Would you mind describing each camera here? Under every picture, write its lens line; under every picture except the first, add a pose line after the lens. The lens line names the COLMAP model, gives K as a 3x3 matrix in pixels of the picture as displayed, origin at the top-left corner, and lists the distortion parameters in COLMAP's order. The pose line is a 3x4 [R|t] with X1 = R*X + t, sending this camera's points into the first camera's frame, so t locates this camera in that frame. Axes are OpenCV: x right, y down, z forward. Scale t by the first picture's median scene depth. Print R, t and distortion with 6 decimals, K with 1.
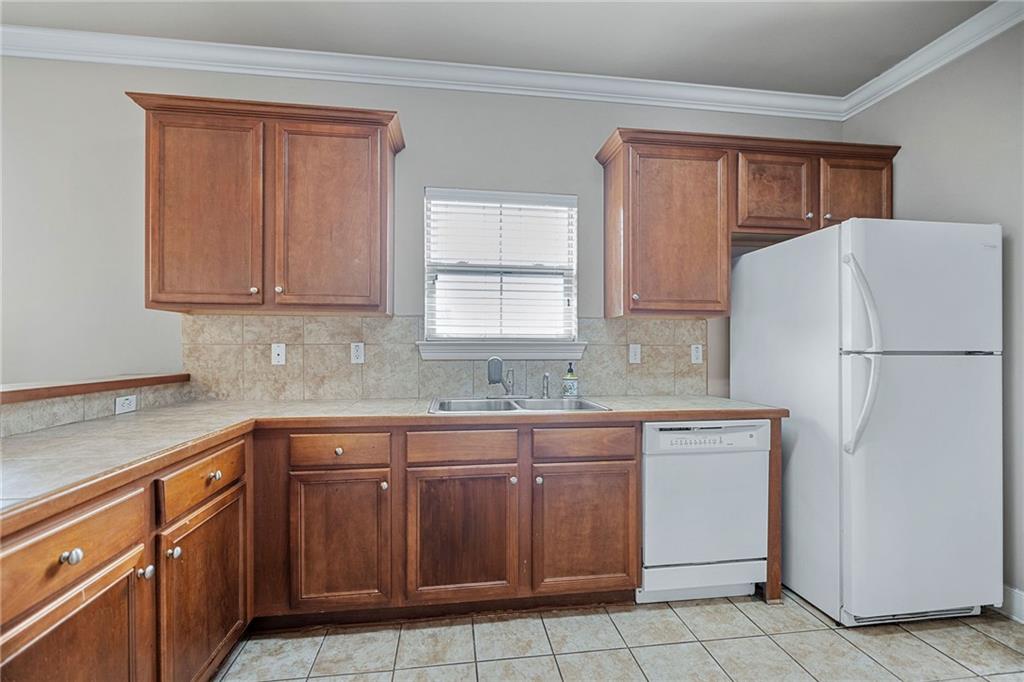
lens RADIAL K [[430.3, 0, 512.9], [0, 430.3, 348.0], [0, 0, 1]] dist [-0.001875, -0.001138]
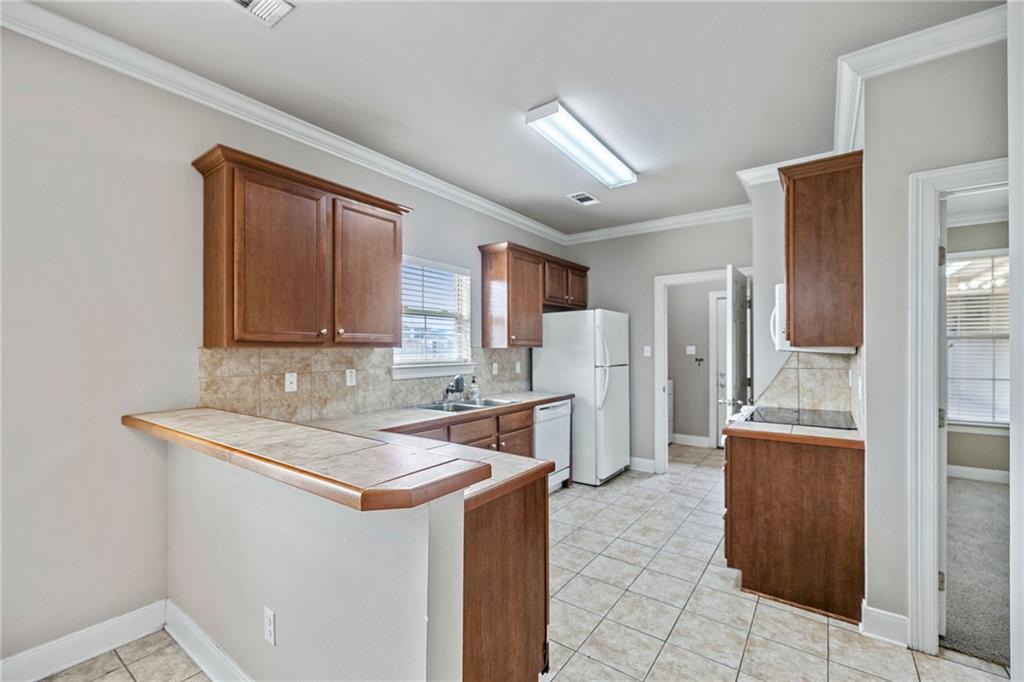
lens RADIAL K [[430.3, 0, 513.0], [0, 430.3, 349.9], [0, 0, 1]] dist [-0.001875, -0.001138]
pose [[0.687599, -0.005691, 0.726068, -0.973454], [0.005144, 0.999982, 0.002967, -0.072015], [-0.726073, 0.001695, 0.687616, -0.207434]]
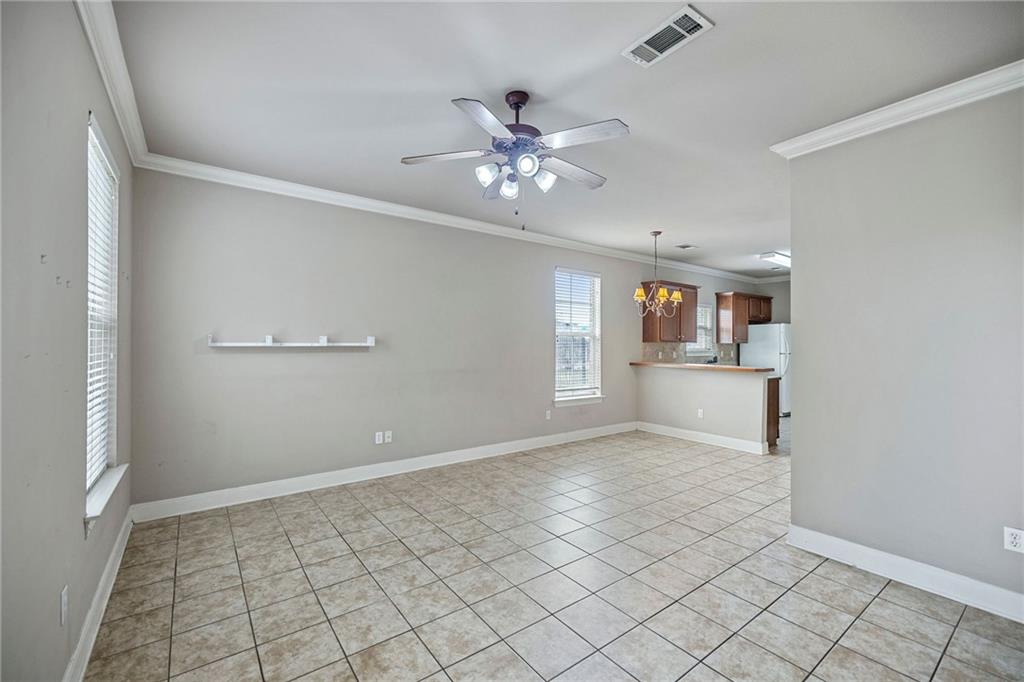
lens RADIAL K [[430.3, 0, 509.3], [0, 430.3, 344.2], [0, 0, 1]] dist [-0.001875, -0.001138]
pose [[0.873089, 0.003829, 0.487546, -3.020348], [-0.006044, 0.999977, 0.002969, -0.067856], [-0.487523, -0.005539, 0.873093, -1.174477]]
